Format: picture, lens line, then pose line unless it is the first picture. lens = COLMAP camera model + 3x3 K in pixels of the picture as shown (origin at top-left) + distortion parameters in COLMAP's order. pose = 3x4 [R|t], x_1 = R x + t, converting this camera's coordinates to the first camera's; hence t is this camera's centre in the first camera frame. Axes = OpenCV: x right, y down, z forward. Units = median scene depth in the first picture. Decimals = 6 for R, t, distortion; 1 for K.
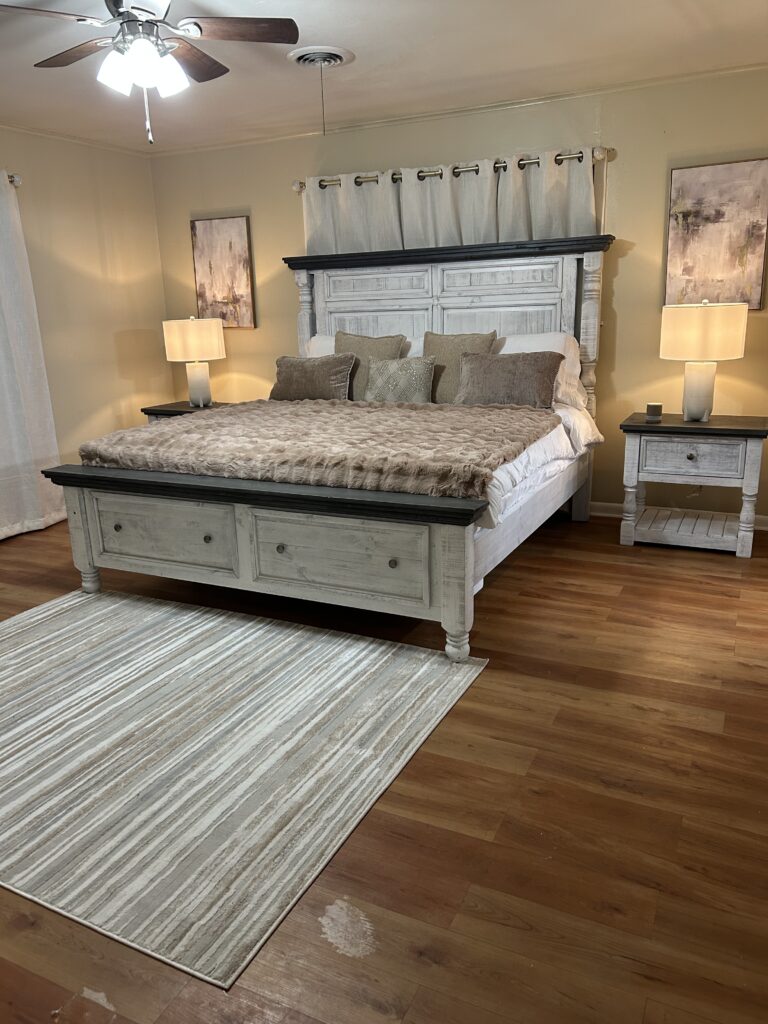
lens RADIAL K [[776.0, 0, 391.2], [0, 776.0, 514.1], [0, 0, 1]] dist [0.046556, -0.055630]
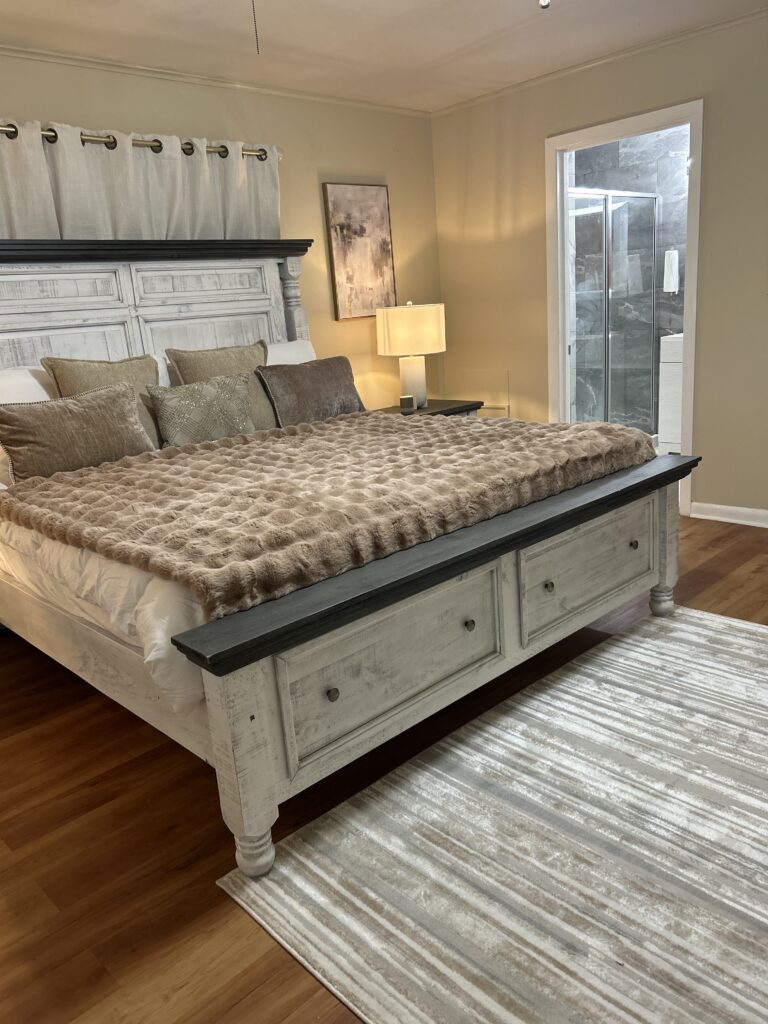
lens RADIAL K [[776.0, 0, 384.7], [0, 776.0, 510.3], [0, 0, 1]] dist [0.046556, -0.055630]
pose [[0.343532, -0.231751, 0.910098, -0.751828], [0.306393, 0.943708, 0.124656, -0.147617], [-0.887755, 0.236024, 0.395200, 0.693780]]
